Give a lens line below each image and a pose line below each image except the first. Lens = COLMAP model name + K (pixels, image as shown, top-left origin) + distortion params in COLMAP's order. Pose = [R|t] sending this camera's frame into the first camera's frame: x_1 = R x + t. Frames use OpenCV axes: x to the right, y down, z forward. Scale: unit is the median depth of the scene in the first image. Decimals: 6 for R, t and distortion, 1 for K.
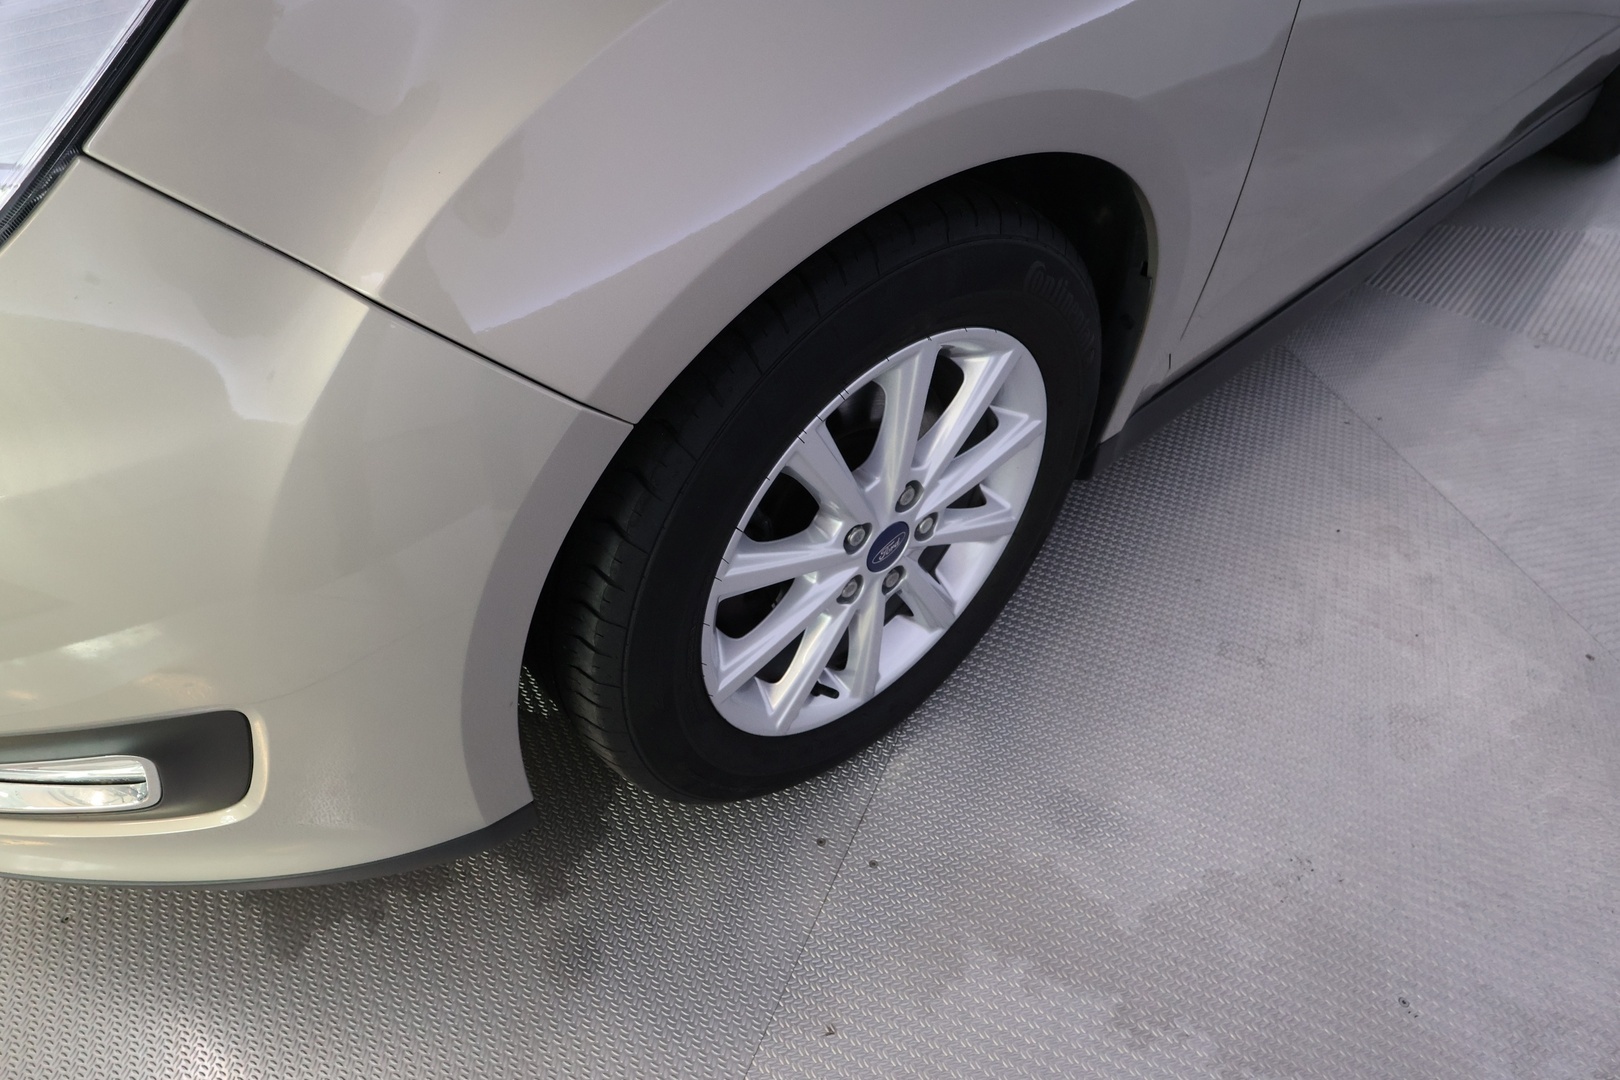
lens RADIAL K [[855.8, 0, 811.6], [0, 855.8, 549.1], [0, 0, 1]] dist [-0.003714, -0.001675]
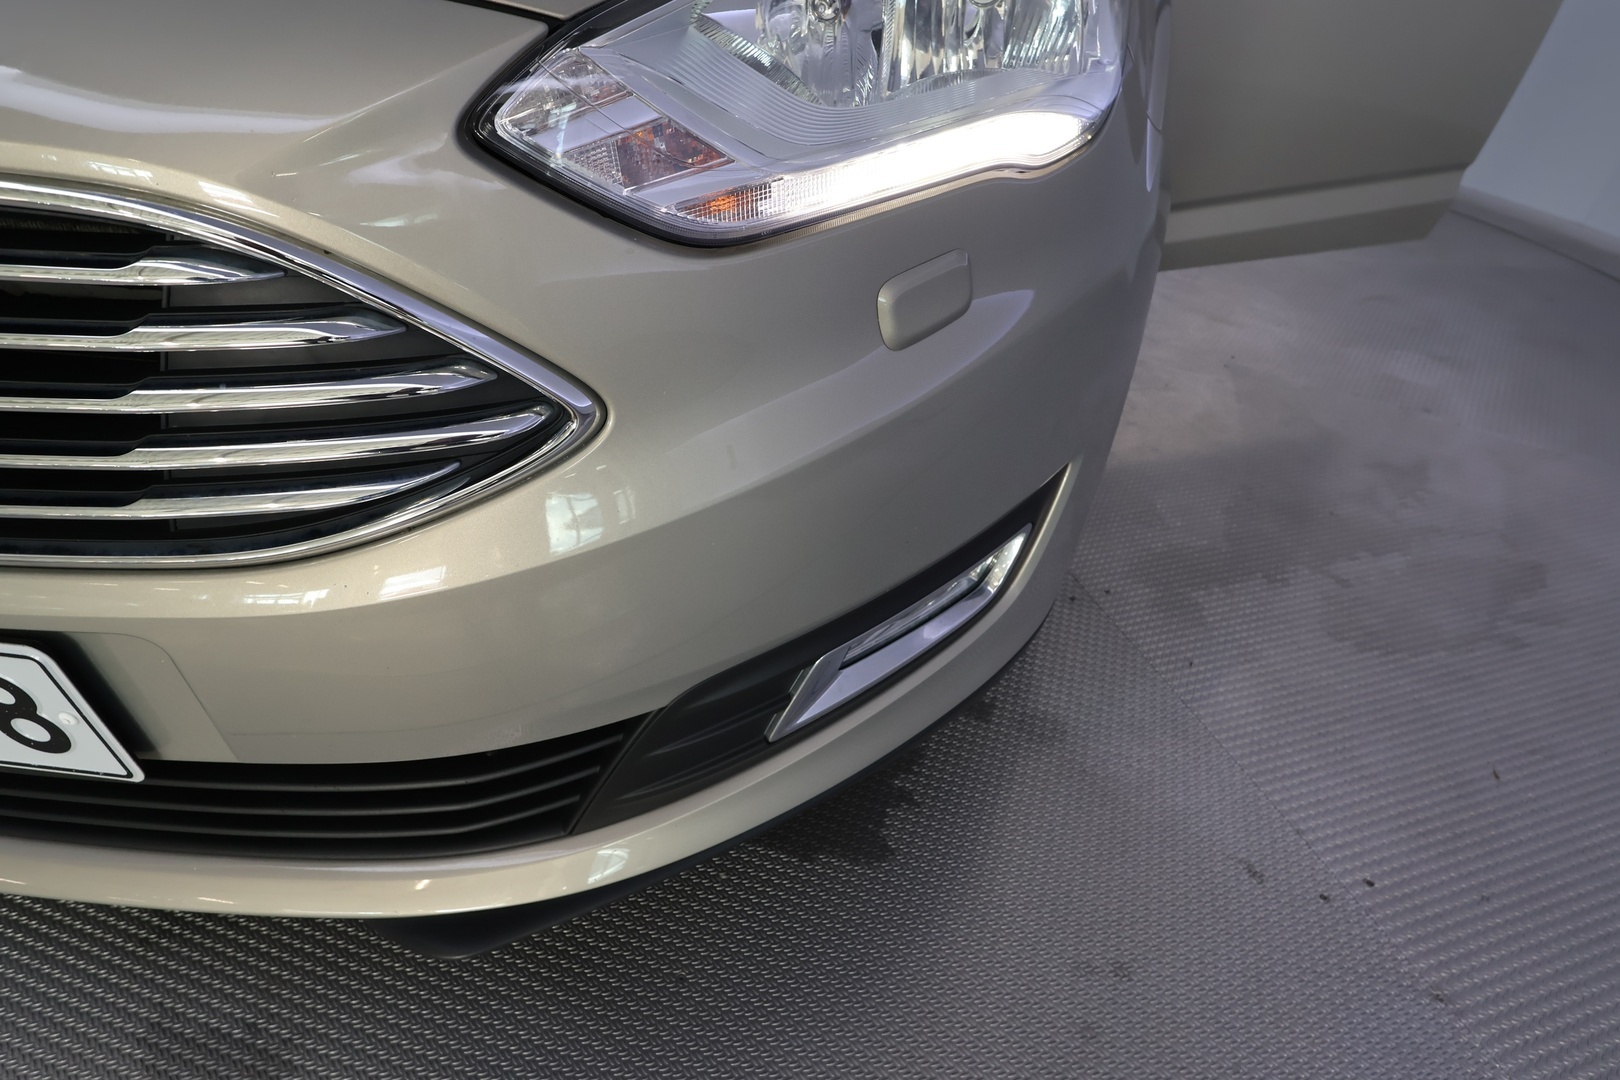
lens RADIAL K [[855.8, 0, 811.6], [0, 855.8, 549.1], [0, 0, 1]] dist [-0.003714, -0.001675]
pose [[0.736376, -0.378338, 0.560901, -1.083193], [0.448064, 0.893881, 0.014700, 0.061751], [-0.506940, 0.240495, 0.827752, 0.041664]]
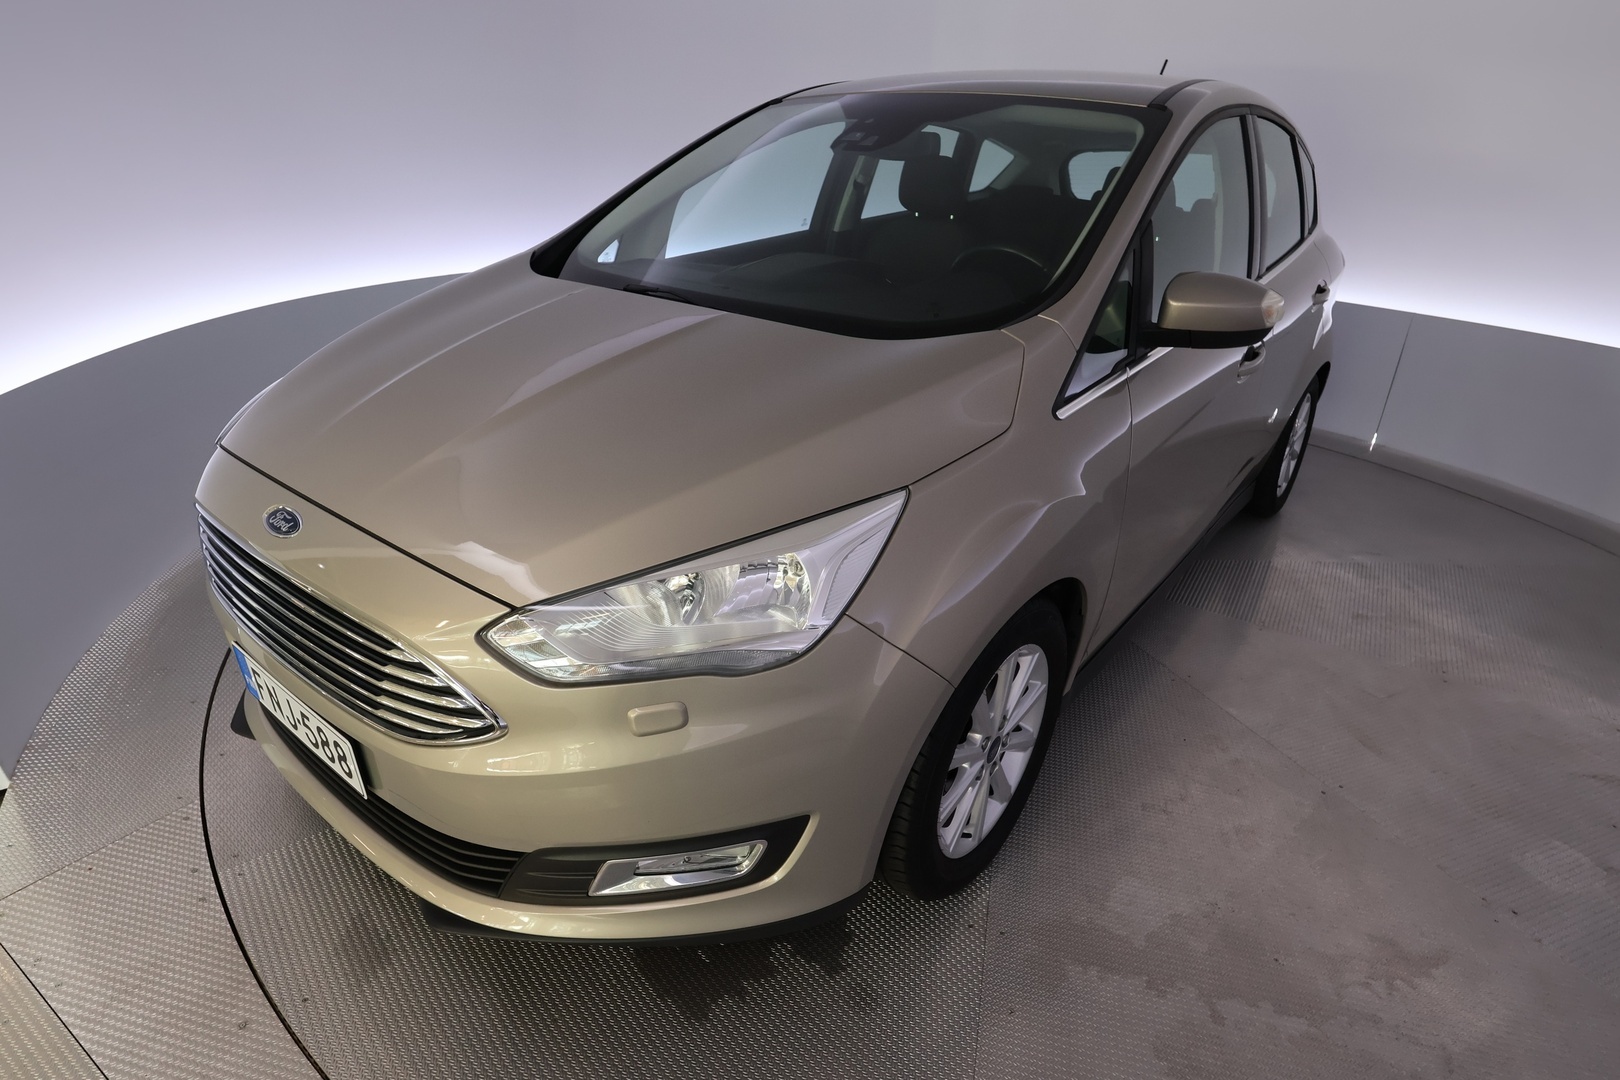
lens RADIAL K [[855.8, 0, 811.6], [0, 855.8, 549.1], [0, 0, 1]] dist [-0.003714, -0.001675]
pose [[0.981550, -0.033493, 0.188251, -0.647600], [0.095665, 0.938474, -0.331834, 0.168875], [-0.165554, 0.343721, 0.924363, -0.901221]]
